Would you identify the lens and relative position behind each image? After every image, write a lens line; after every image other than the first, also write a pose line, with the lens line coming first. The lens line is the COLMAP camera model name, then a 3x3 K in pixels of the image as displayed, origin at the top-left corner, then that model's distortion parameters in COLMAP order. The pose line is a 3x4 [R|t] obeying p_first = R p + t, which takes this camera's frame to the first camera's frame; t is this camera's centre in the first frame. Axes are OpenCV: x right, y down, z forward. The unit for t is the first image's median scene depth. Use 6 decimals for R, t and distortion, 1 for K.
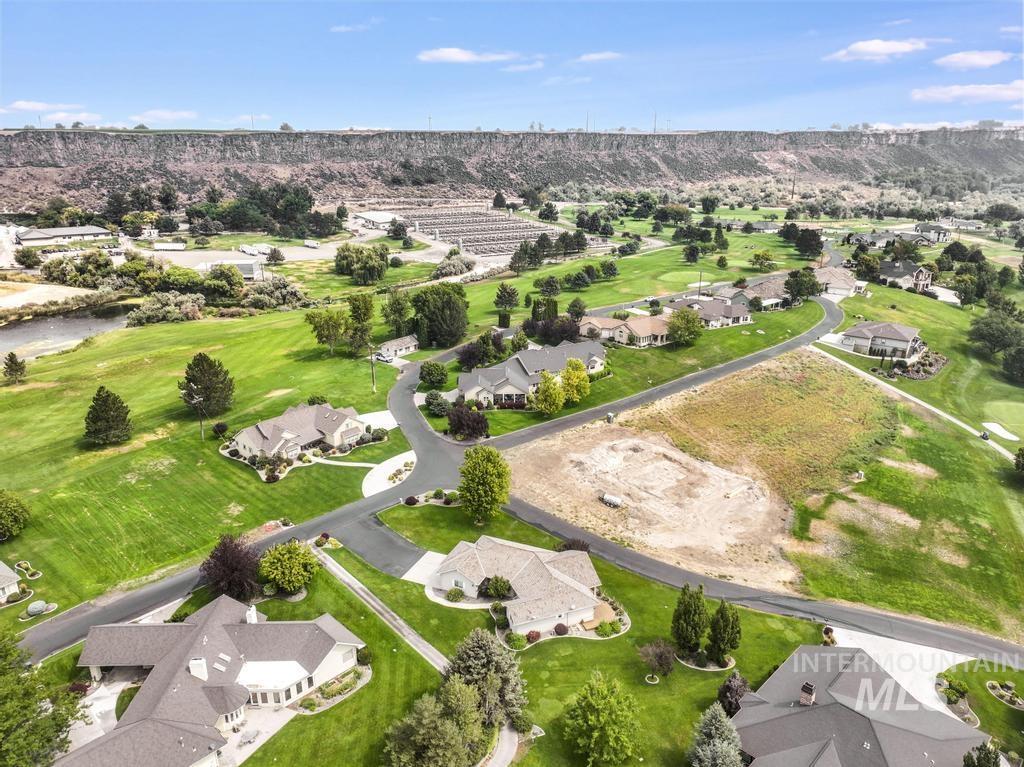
lens RADIAL K [[709.2, 0, 515.9], [0, 709.2, 389.2], [0, 0, 1]] dist [0.002788, 0.008237]
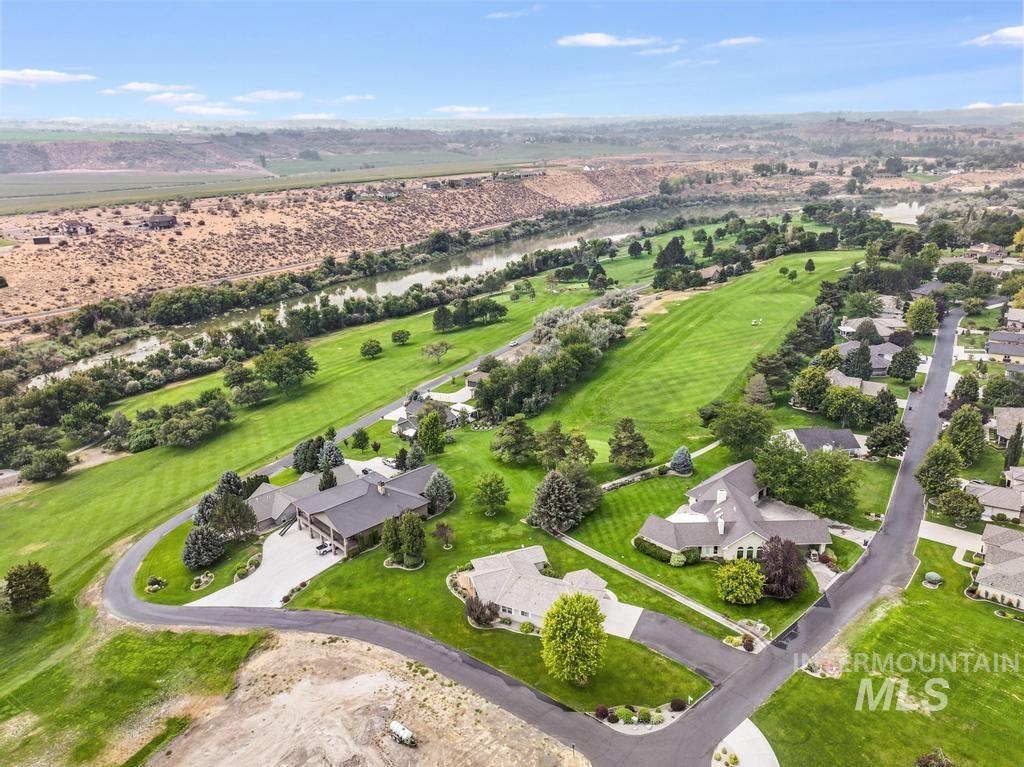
lens RADIAL K [[735.6, 0, 512.0], [0, 735.6, 383.5], [0, 0, 1]] dist [0.006136, 0.005606]
pose [[-0.999034, 0.012402, 0.042151, -0.007956], [0.035848, 0.784781, 0.618735, -0.421825], [-0.025406, 0.619649, -0.784468, 1.002142]]
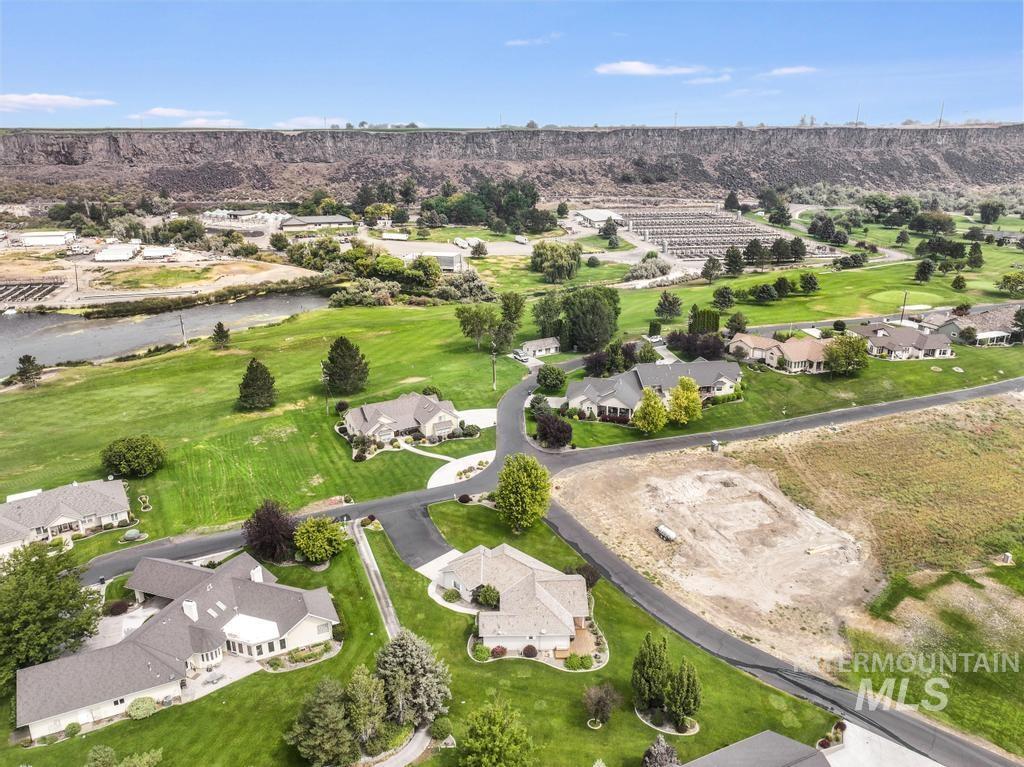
lens RADIAL K [[725.9, 0, 519.3], [0, 725.9, 388.3], [0, 0, 1]] dist [0.004936, 0.004259]
pose [[0.938754, 0.111086, -0.326190, 0.179764], [-0.111557, 0.993607, 0.017327, -0.020079], [0.326030, 0.020123, 0.945145, 0.021852]]
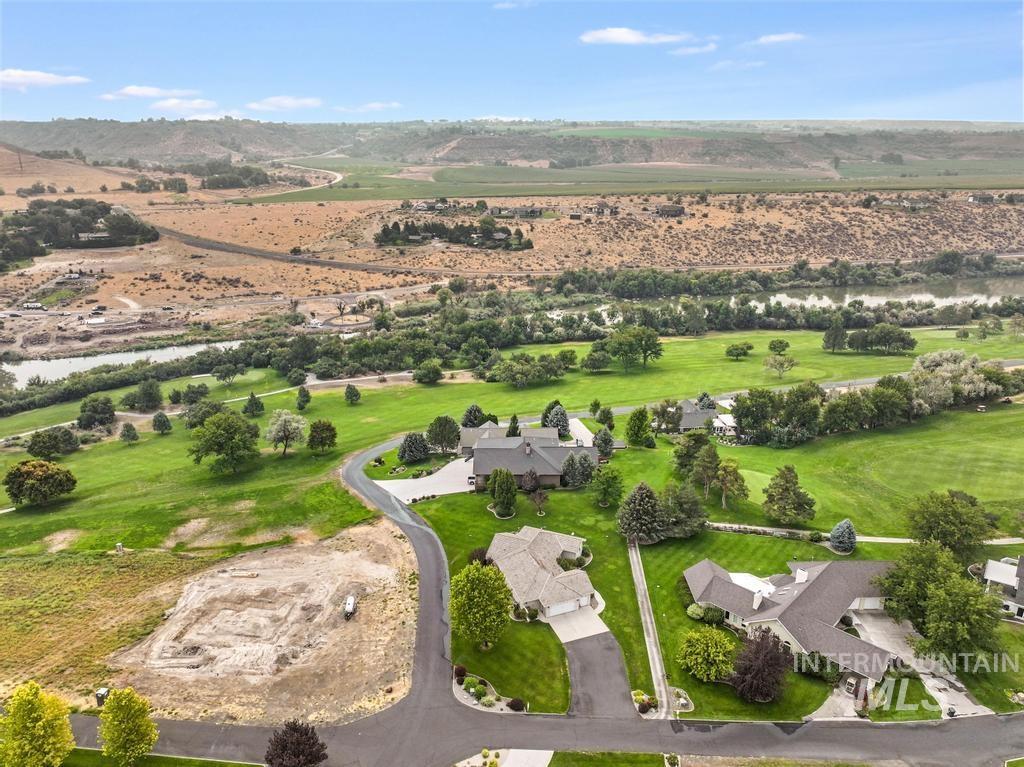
lens RADIAL K [[709.2, 0, 515.9], [0, 709.2, 389.2], [0, 0, 1]] dist [0.002788, 0.008237]
pose [[-0.701279, -0.237730, 0.672080, -0.412856], [0.235050, 0.812933, 0.532815, -0.372511], [-0.673022, 0.531624, -0.514214, 0.866467]]
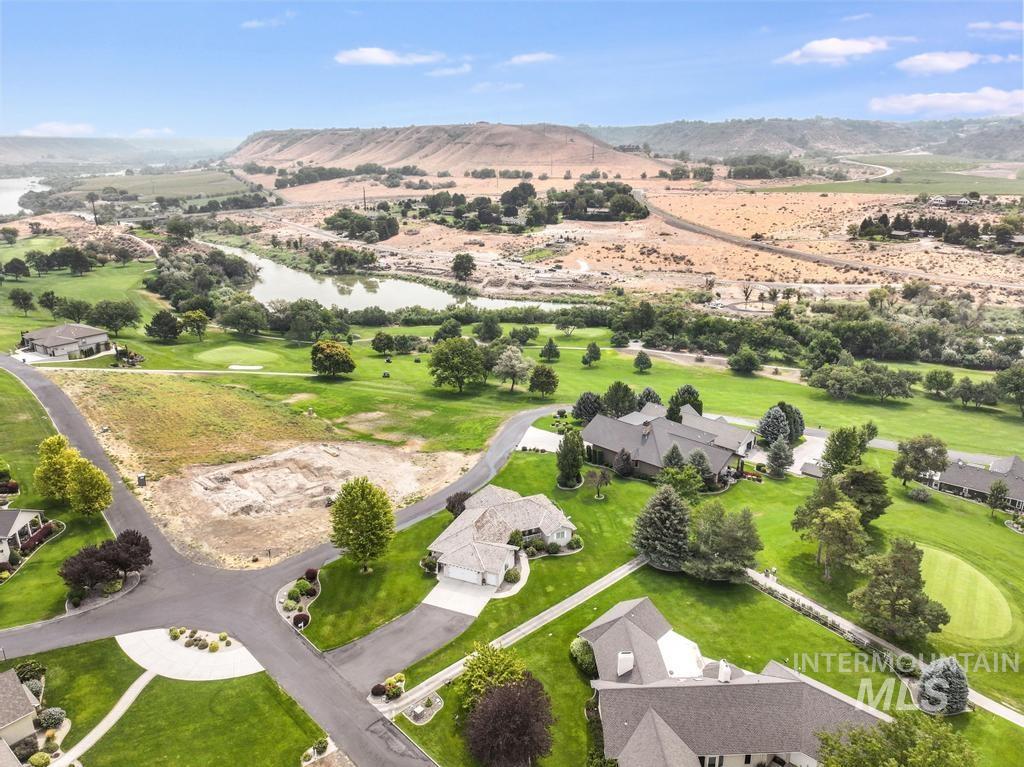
lens RADIAL K [[709.2, 0, 515.9], [0, 709.2, 389.2], [0, 0, 1]] dist [0.002788, 0.008237]
pose [[-0.014169, -0.326427, 0.945116, -0.534238], [0.338211, 0.887934, 0.311748, -0.140594], [-0.940964, 0.324066, 0.097820, 0.467152]]
